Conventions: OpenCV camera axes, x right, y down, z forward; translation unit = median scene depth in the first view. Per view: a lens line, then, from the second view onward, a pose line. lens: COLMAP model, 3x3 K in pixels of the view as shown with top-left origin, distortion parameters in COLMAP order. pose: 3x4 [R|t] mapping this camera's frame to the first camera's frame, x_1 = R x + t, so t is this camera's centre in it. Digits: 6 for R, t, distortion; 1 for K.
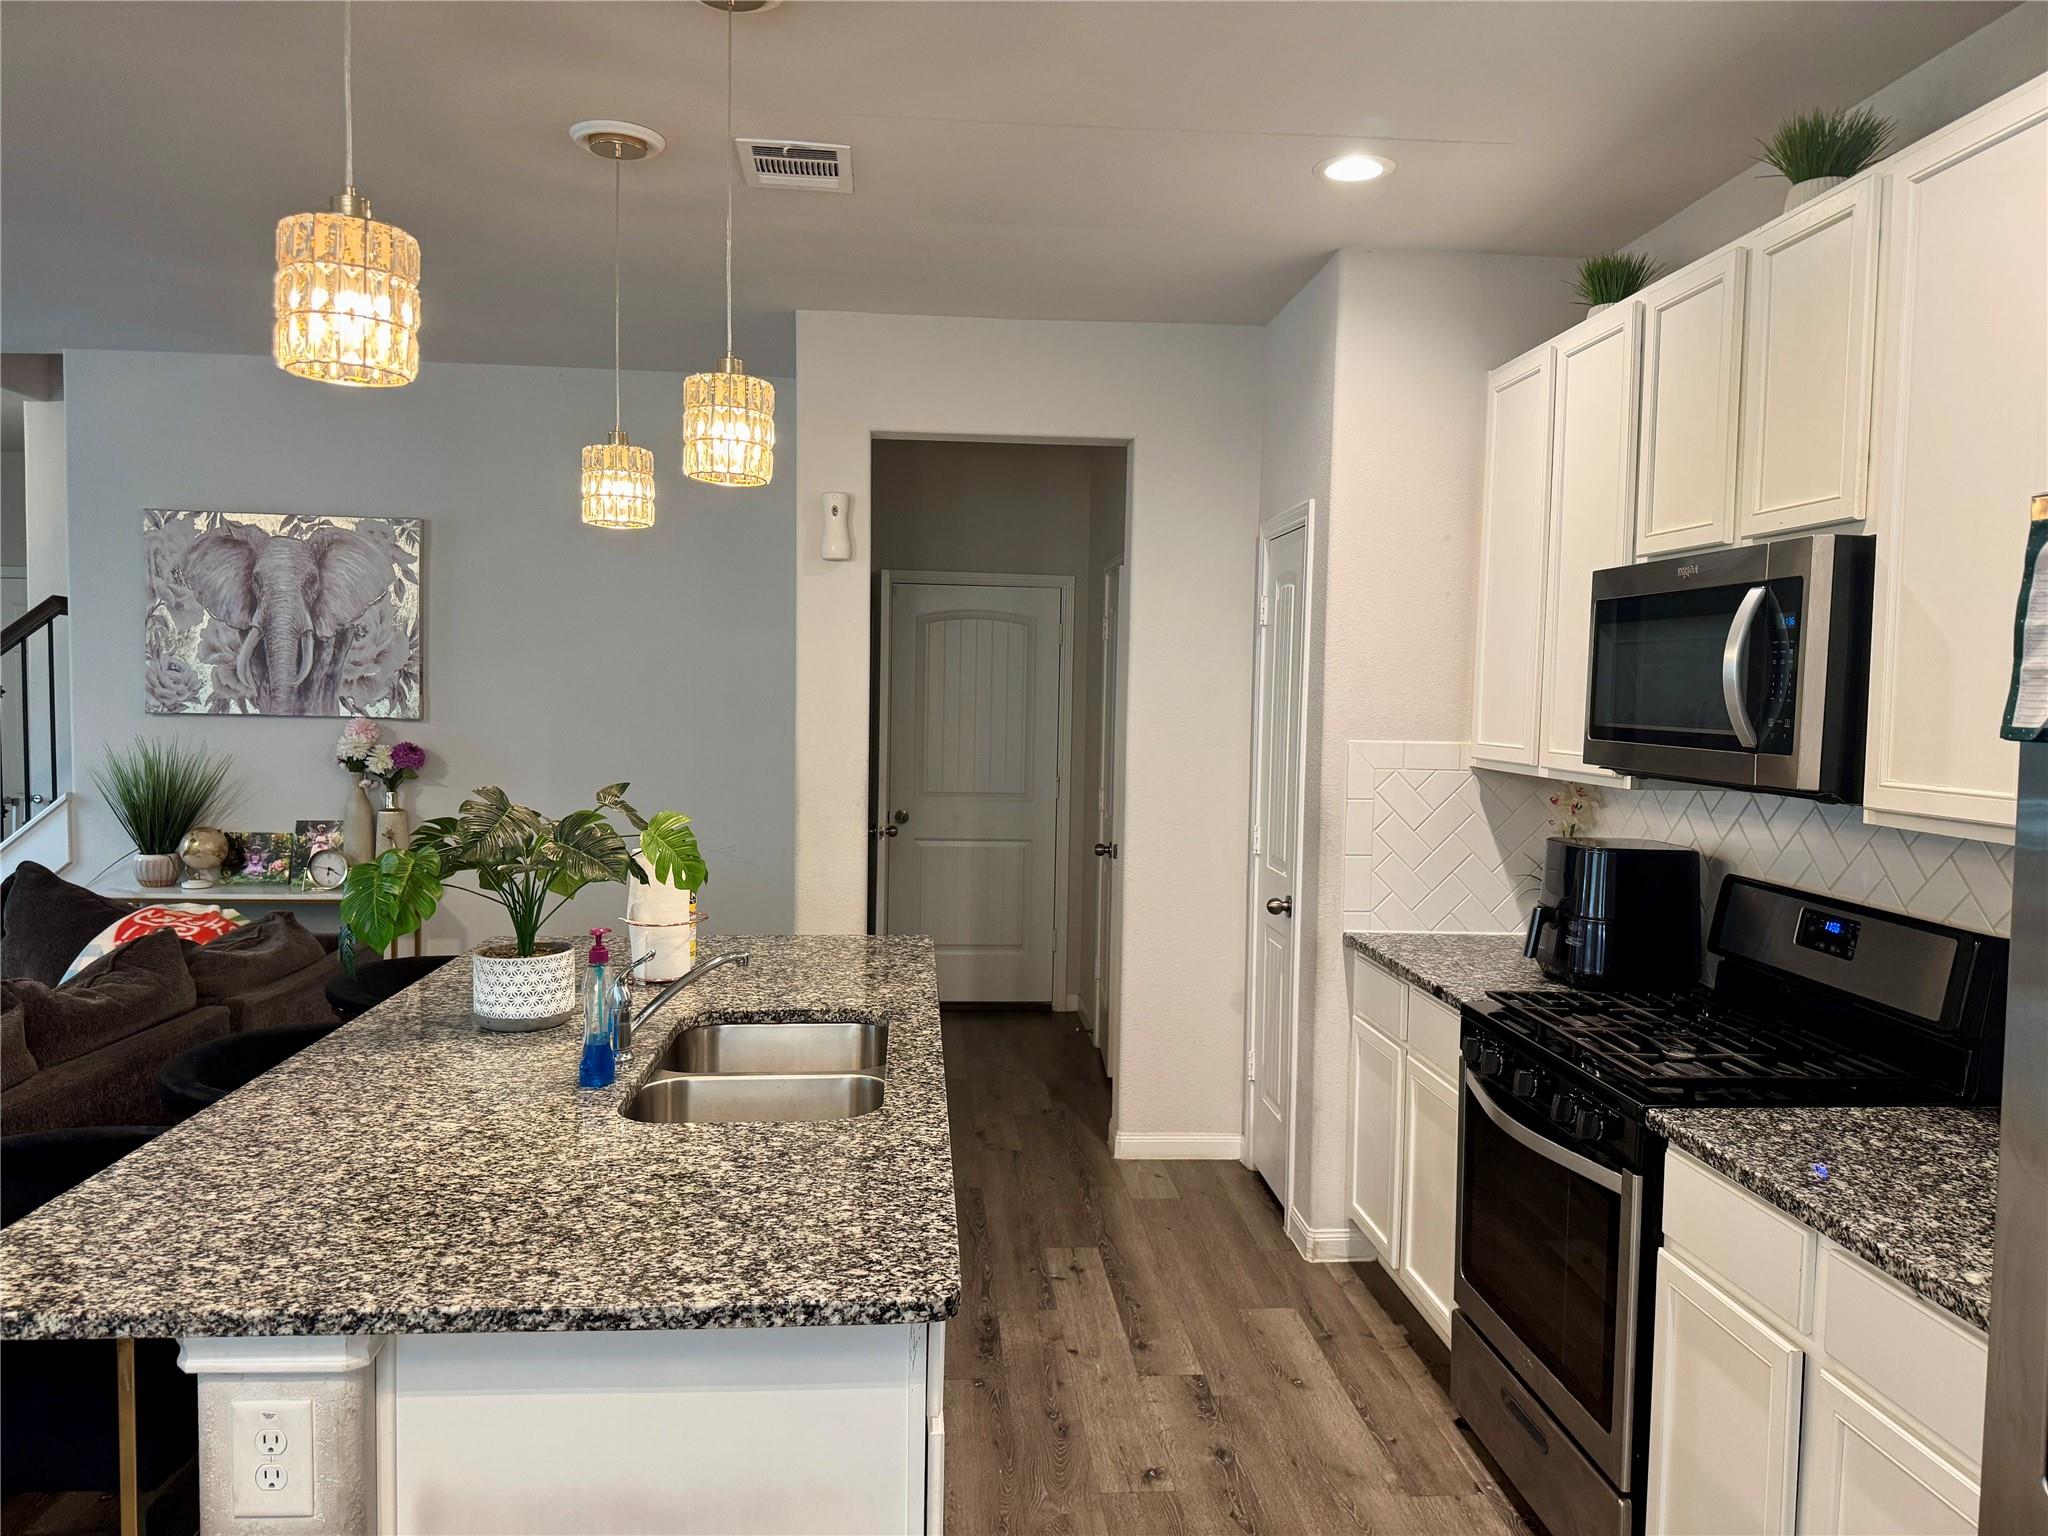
lens RADIAL K [[1438.0, 0, 1035.2], [0, 1438.0, 763.6], [0, 0, 1]] dist [0.024076, -0.032942]
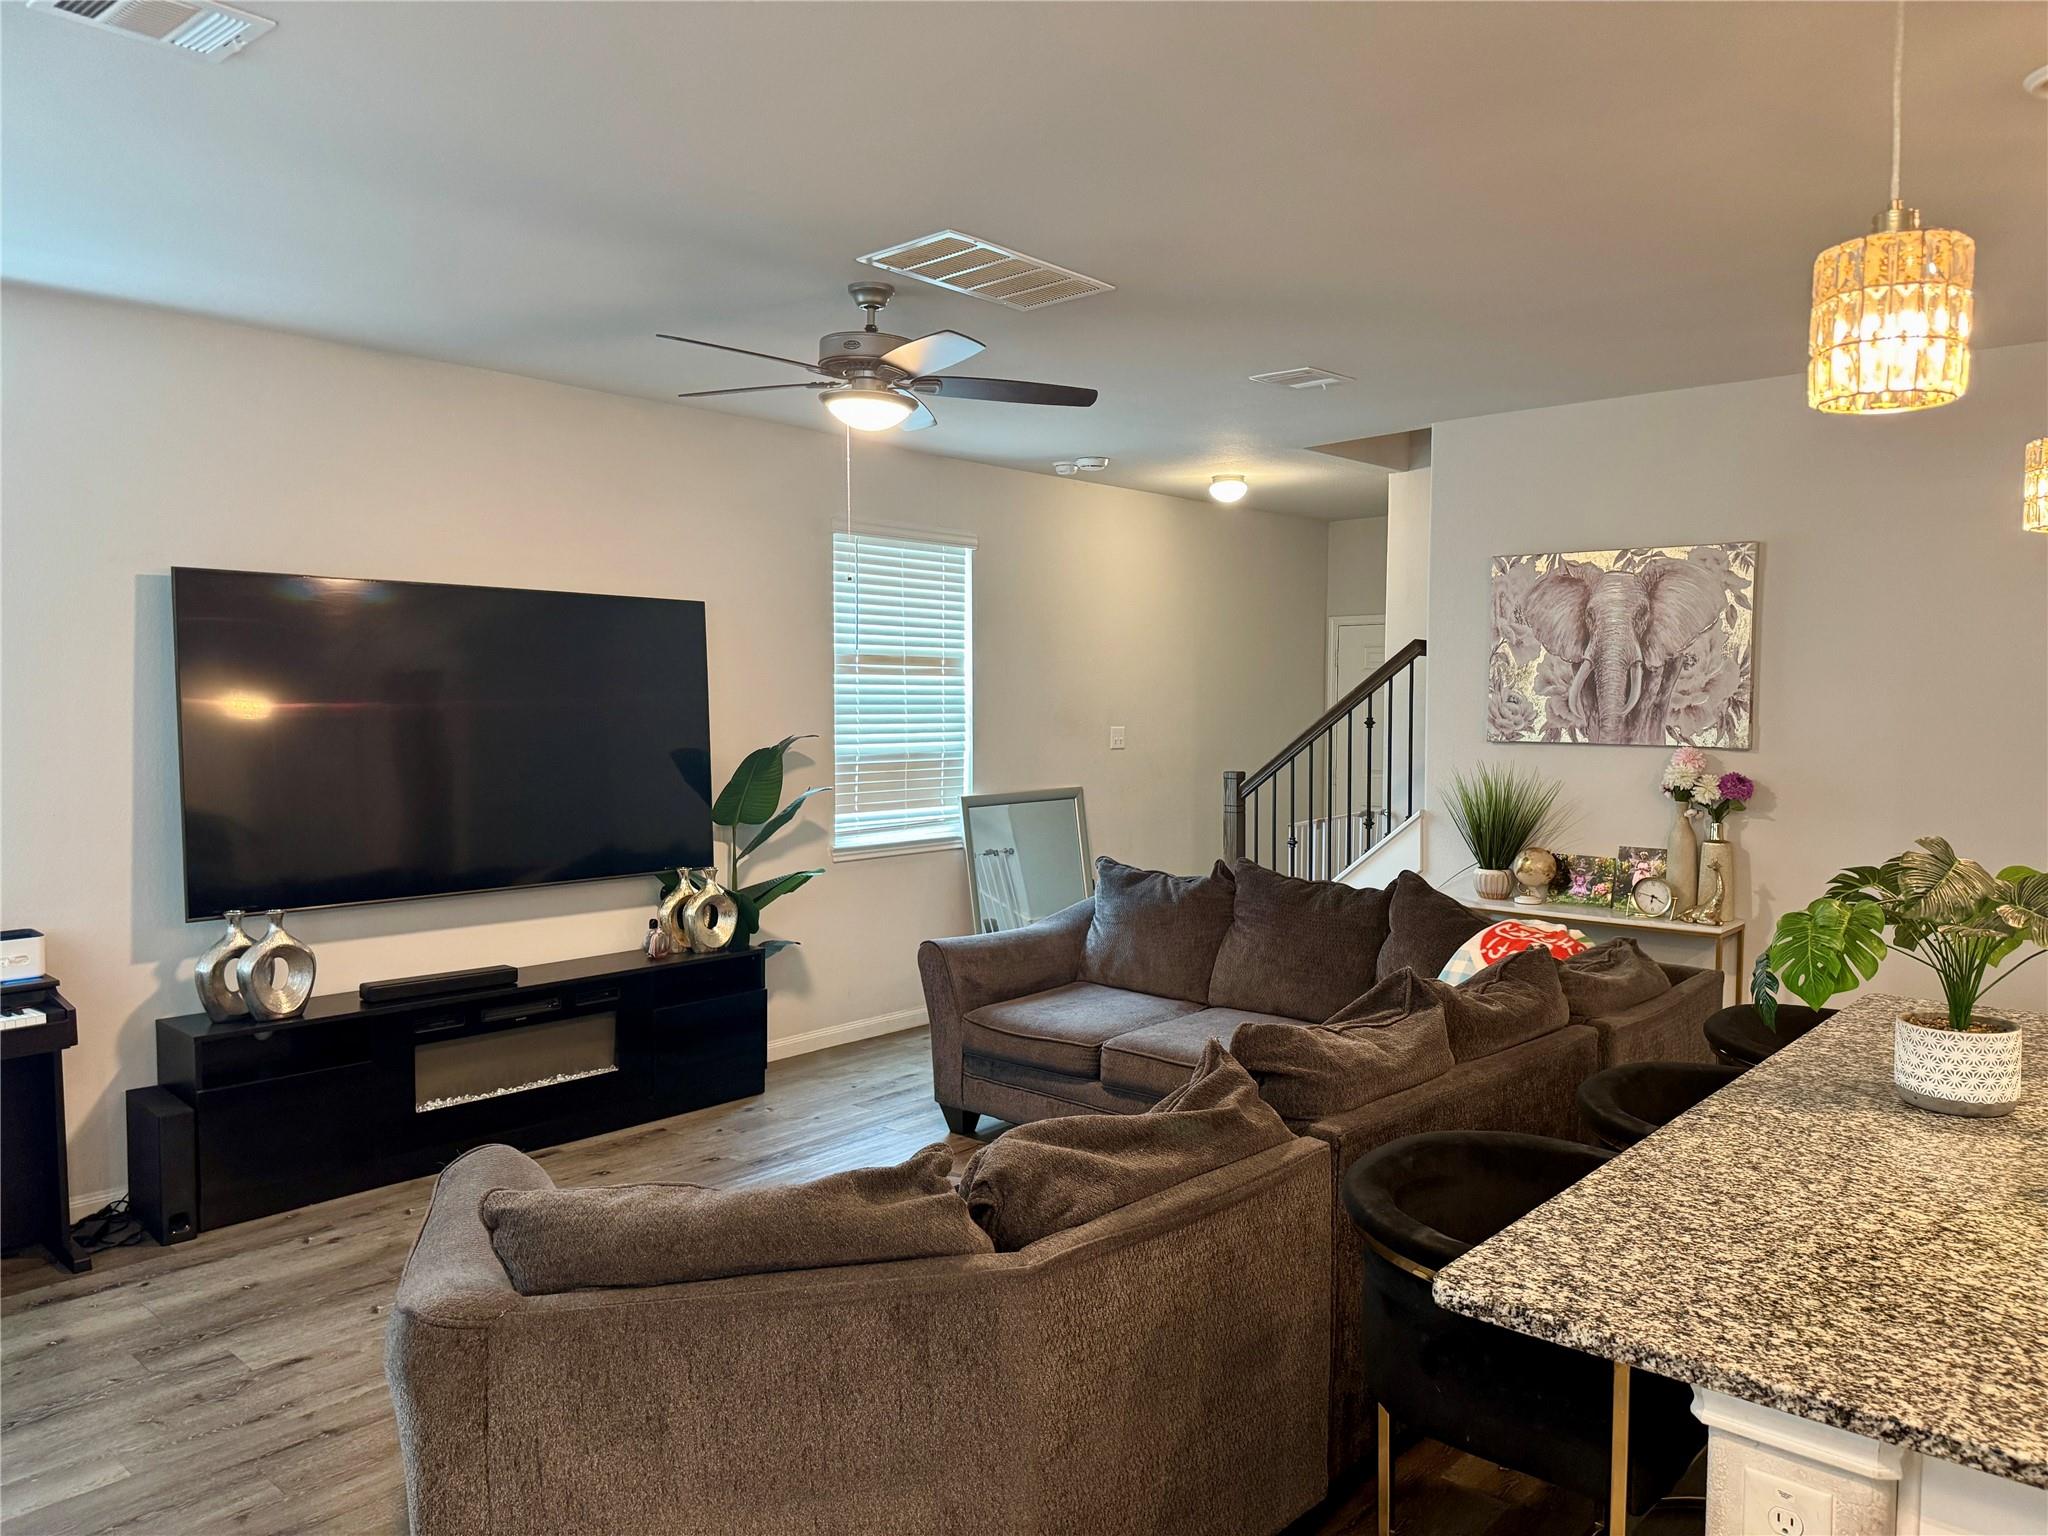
lens RADIAL K [[1438.0, 0, 1035.2], [0, 1438.0, 763.6], [0, 0, 1]] dist [0.024076, -0.032942]
pose [[0.689371, 0.016540, -0.724220, -0.107240], [-0.026265, 0.999653, -0.002171, -0.012208], [0.723932, 0.020518, 0.689566, -0.021312]]
